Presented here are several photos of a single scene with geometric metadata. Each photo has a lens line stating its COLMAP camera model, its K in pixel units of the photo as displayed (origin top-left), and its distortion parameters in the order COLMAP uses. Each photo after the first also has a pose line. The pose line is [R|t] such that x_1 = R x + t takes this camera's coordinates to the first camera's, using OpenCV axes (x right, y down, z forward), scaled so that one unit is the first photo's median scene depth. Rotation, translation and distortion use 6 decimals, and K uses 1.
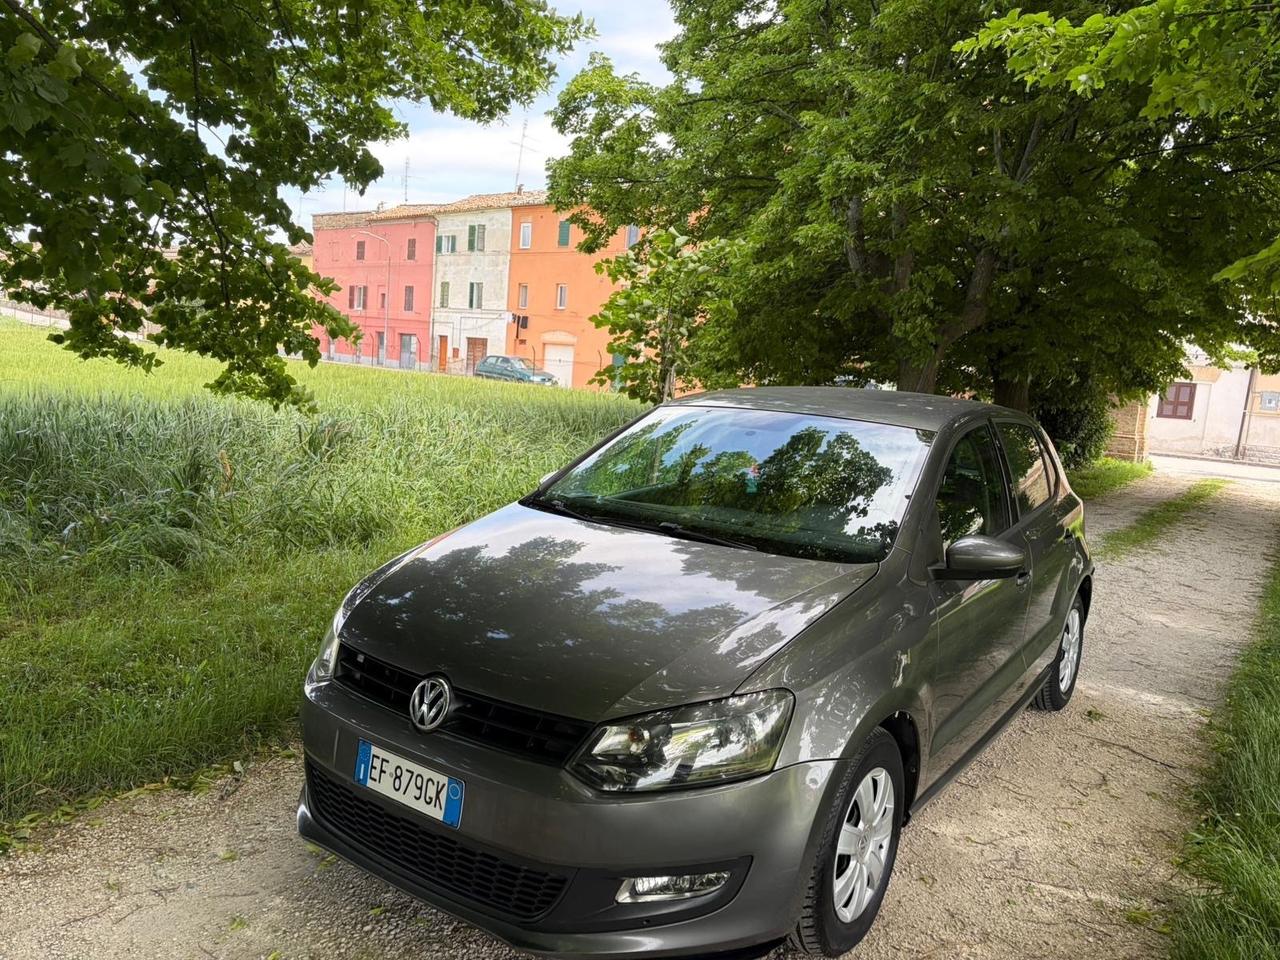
lens RADIAL K [[992.4, 0, 632.4], [0, 992.4, 472.6], [0, 0, 1]] dist [0.017854, -0.000630]
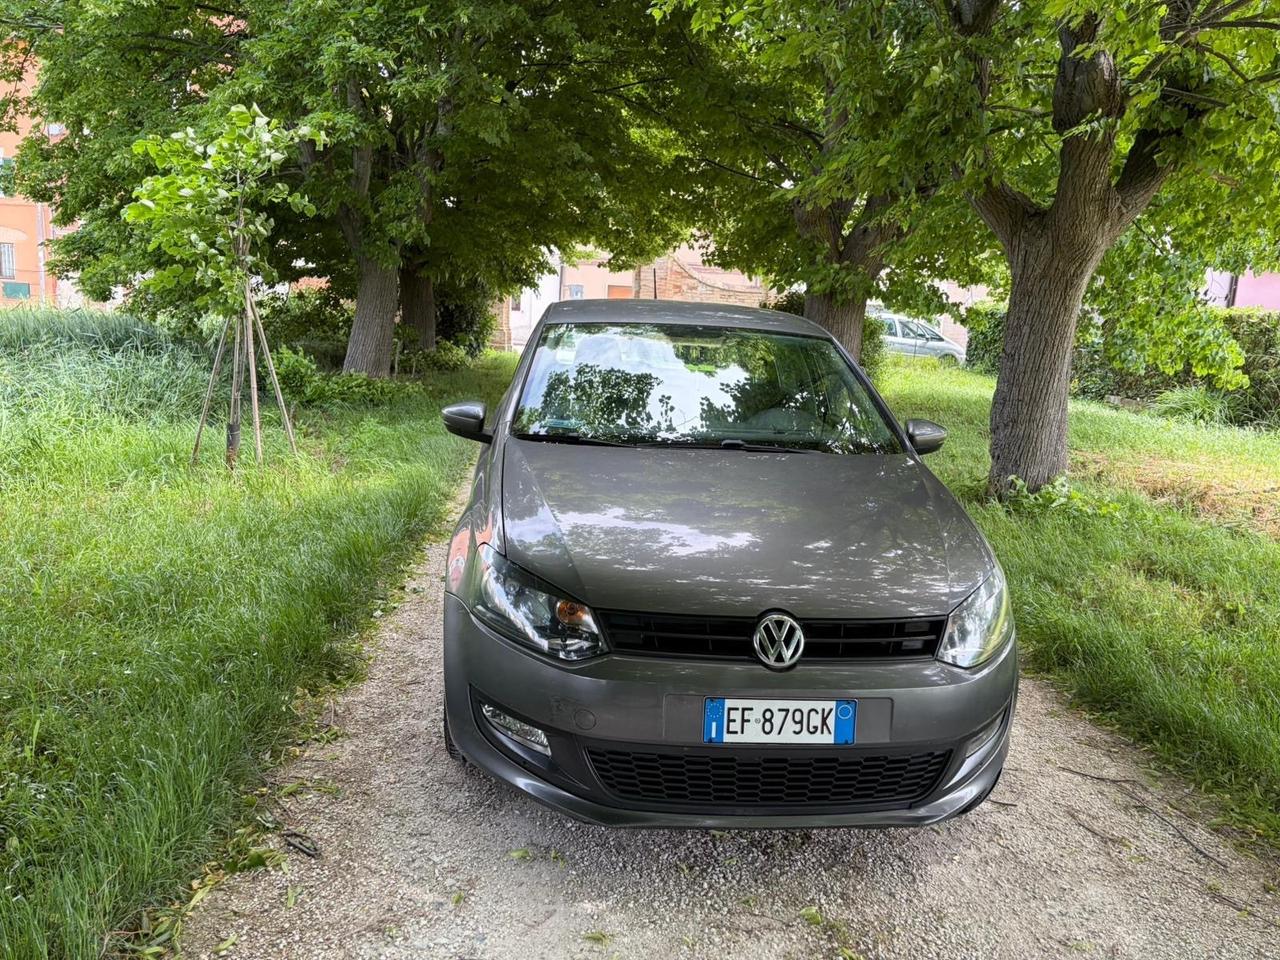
lens RADIAL K [[990.5, 0, 640.0], [0, 990.5, 480.0], [0, 0, 1]] dist [0.028142, -0.007632]
pose [[0.747269, -0.142995, 0.648954, -0.922073], [0.069163, 0.988006, 0.138063, -0.070383], [-0.660913, -0.058287, 0.748196, 0.363515]]
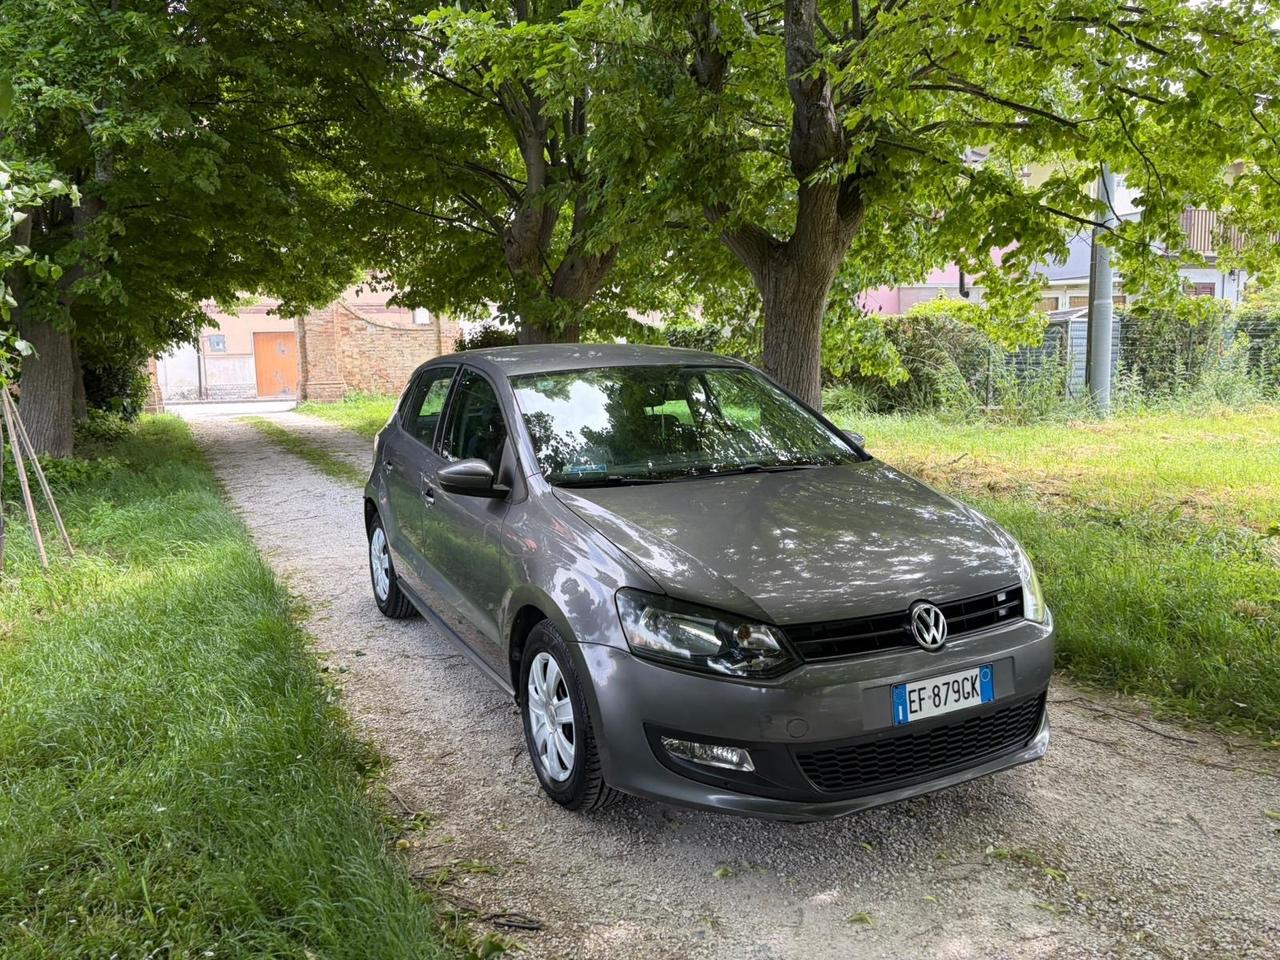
lens RADIAL K [[992.4, 0, 632.4], [0, 992.4, 472.6], [0, 0, 1]] dist [0.017854, -0.000630]
pose [[0.452049, -0.193692, 0.870709, -1.318486], [0.150766, 0.978686, 0.139438, -0.150706], [-0.879159, 0.068240, 0.471616, 0.747128]]
